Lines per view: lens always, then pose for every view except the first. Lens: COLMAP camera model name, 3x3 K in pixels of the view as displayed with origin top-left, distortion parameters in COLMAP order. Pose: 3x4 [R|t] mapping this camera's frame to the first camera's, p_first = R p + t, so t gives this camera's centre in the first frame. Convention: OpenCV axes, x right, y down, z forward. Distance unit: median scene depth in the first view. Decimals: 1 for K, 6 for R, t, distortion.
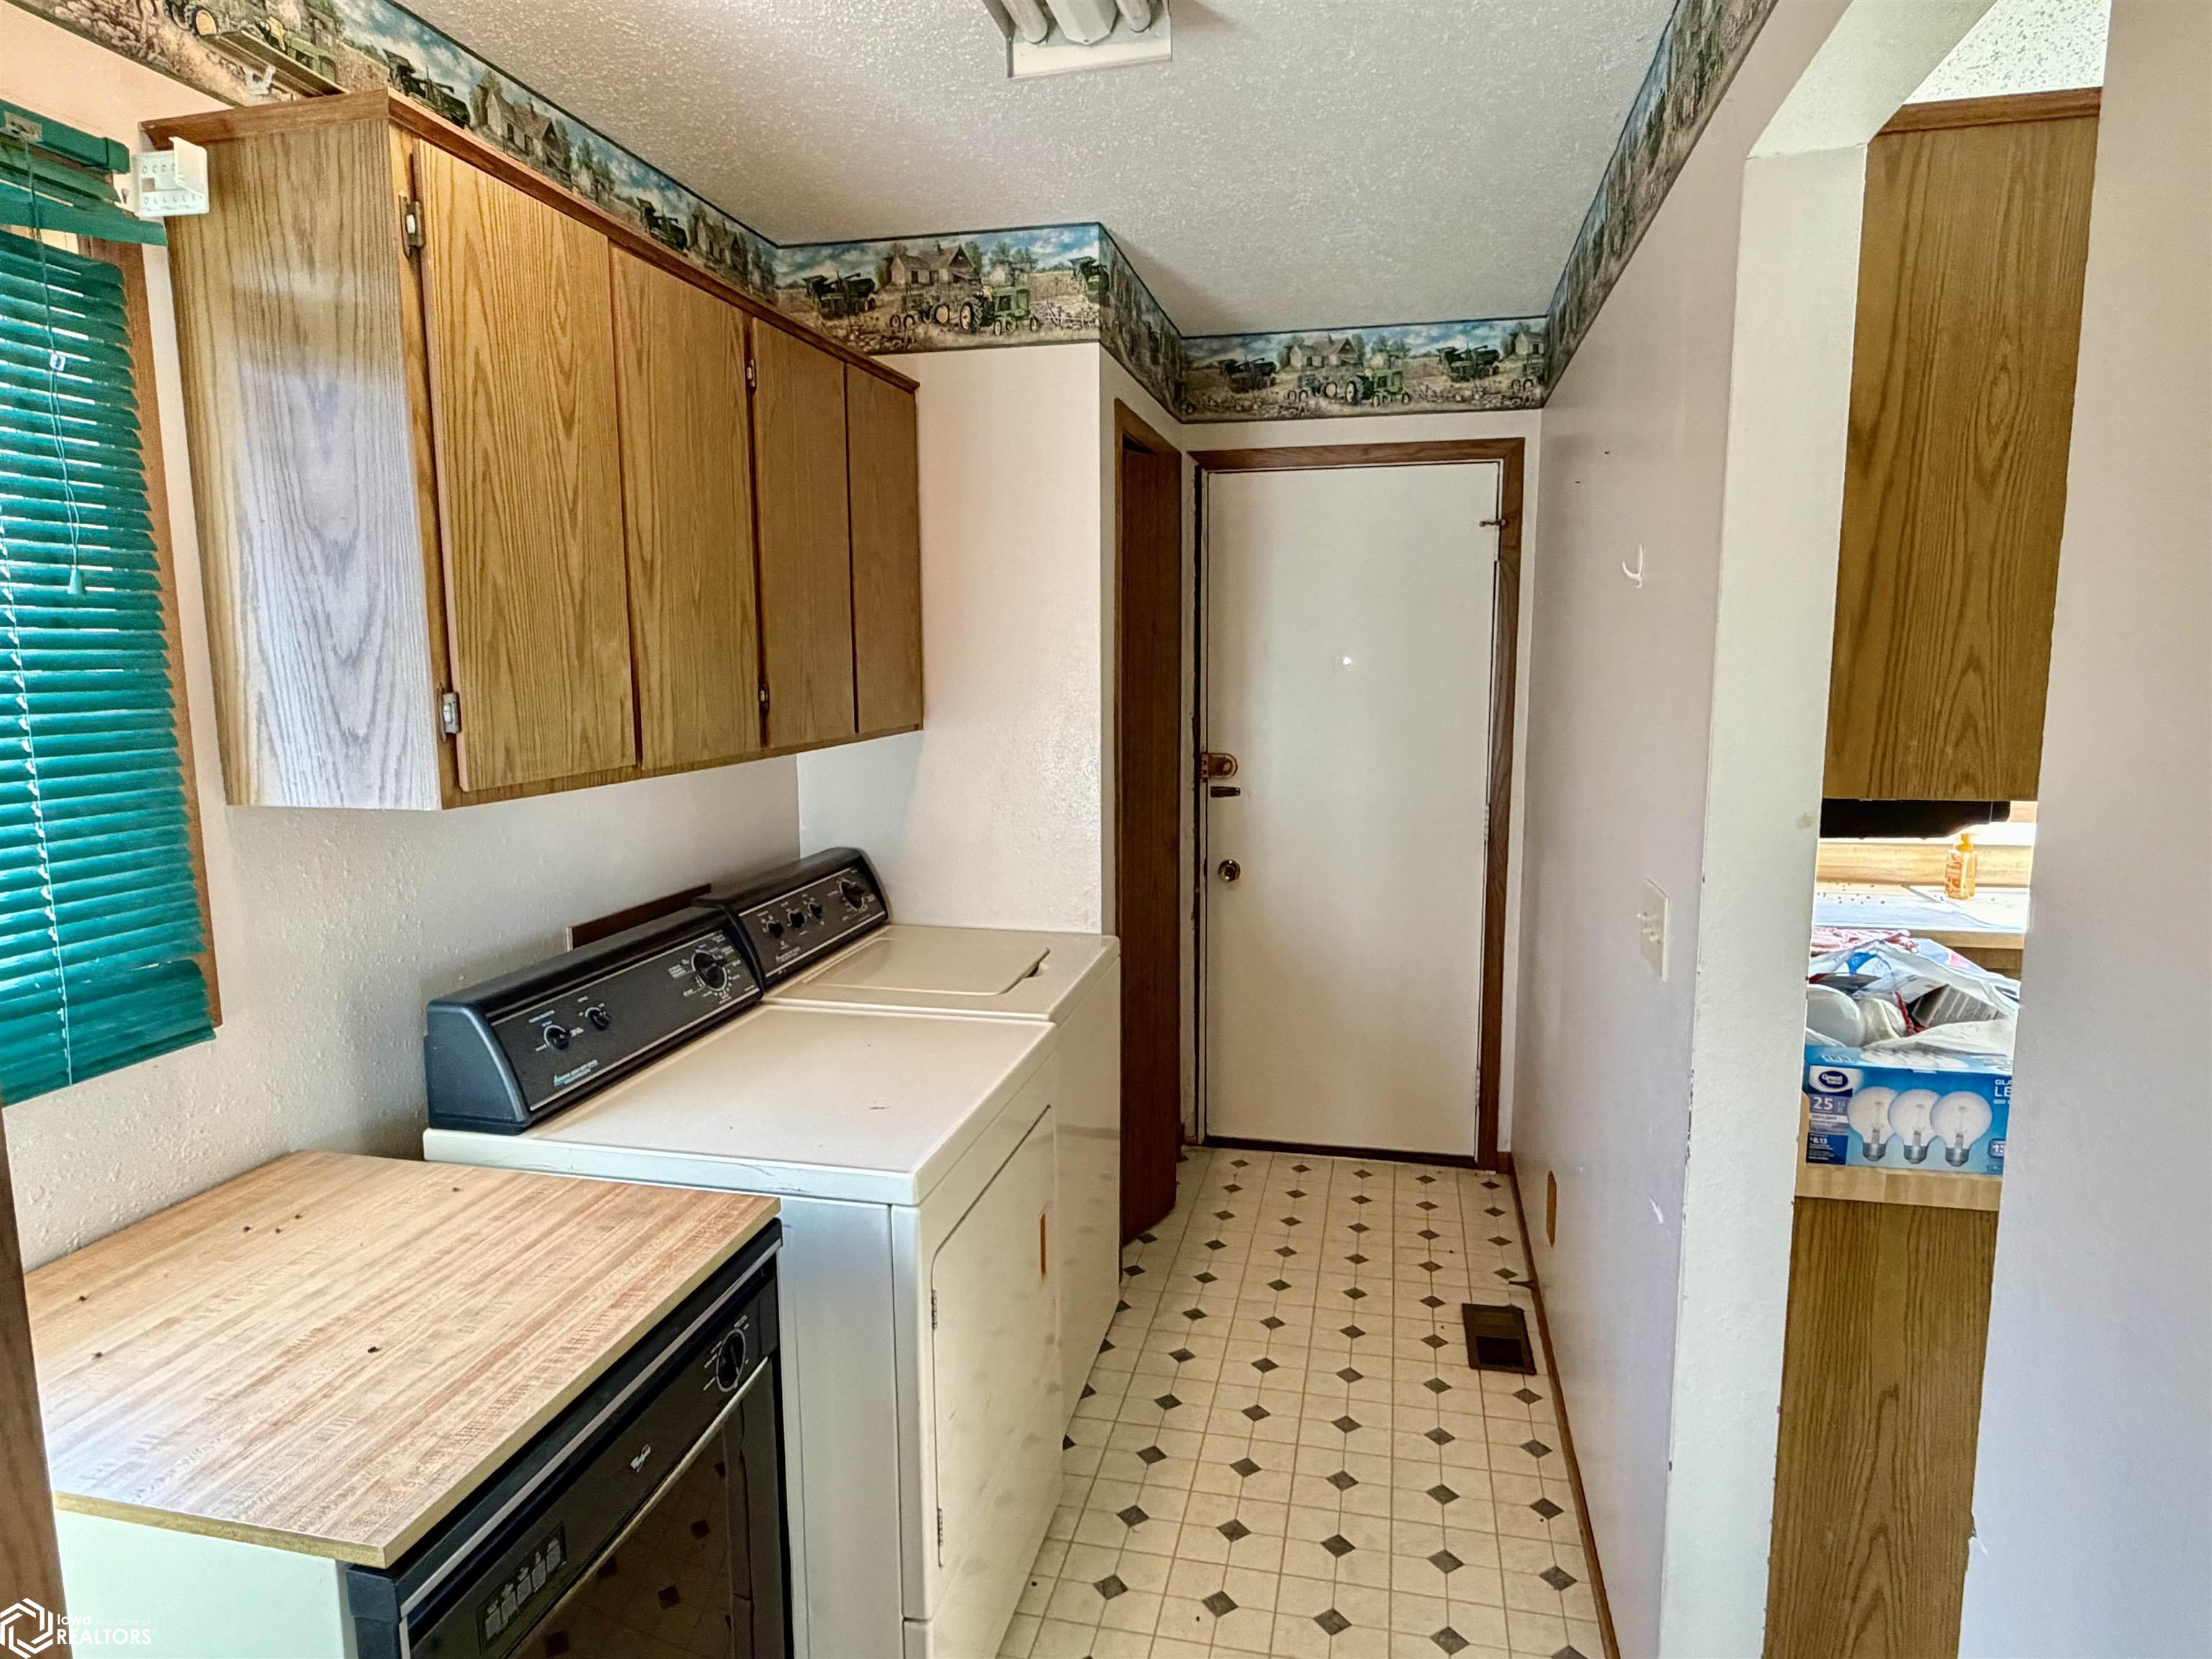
lens RADIAL K [[1295.2, 0, 1104.6], [0, 1295.2, 833.9], [0, 0, 1]] dist [-0.002022, 0.000098]
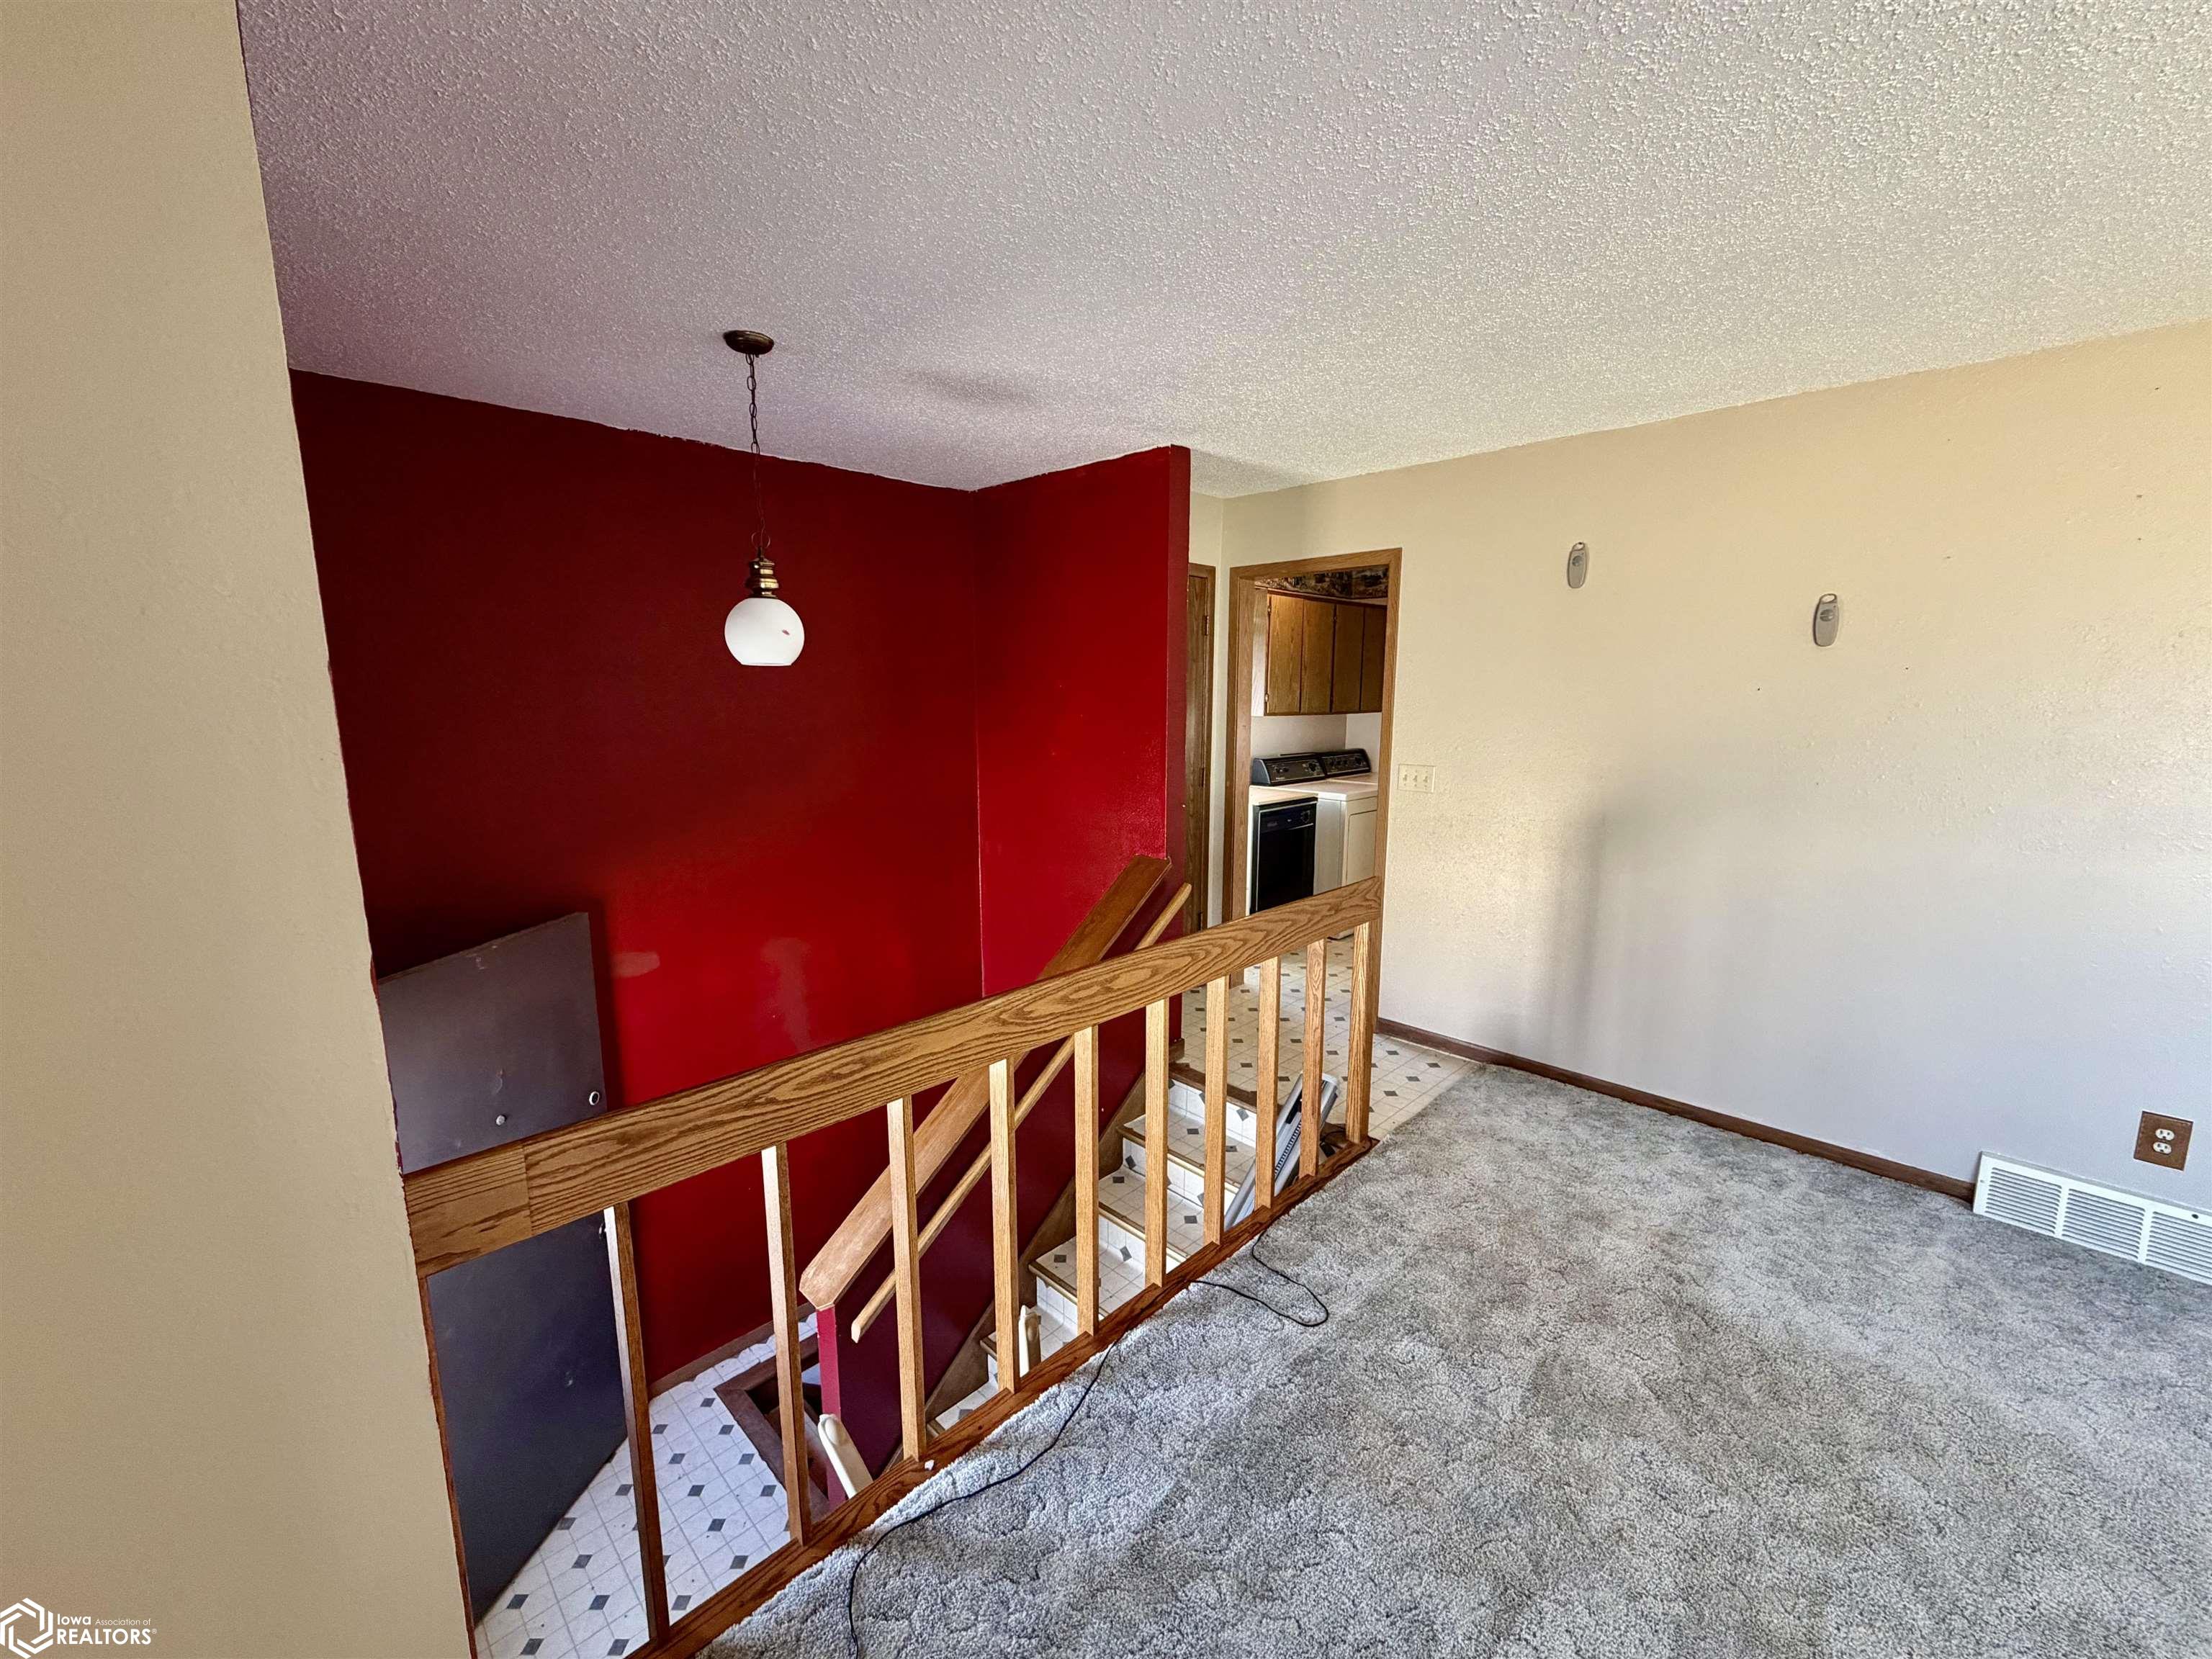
lens RADIAL K [[882.6, 0, 1108.0], [0, 882.6, 836.9], [0, 0, 1]] dist [0.002874, -0.000205]
pose [[0.845078, 0.091036, -0.526836, 0.727795], [-0.078988, 0.995842, 0.045378, 0.289924], [0.528776, 0.003266, 0.848755, -1.942000]]
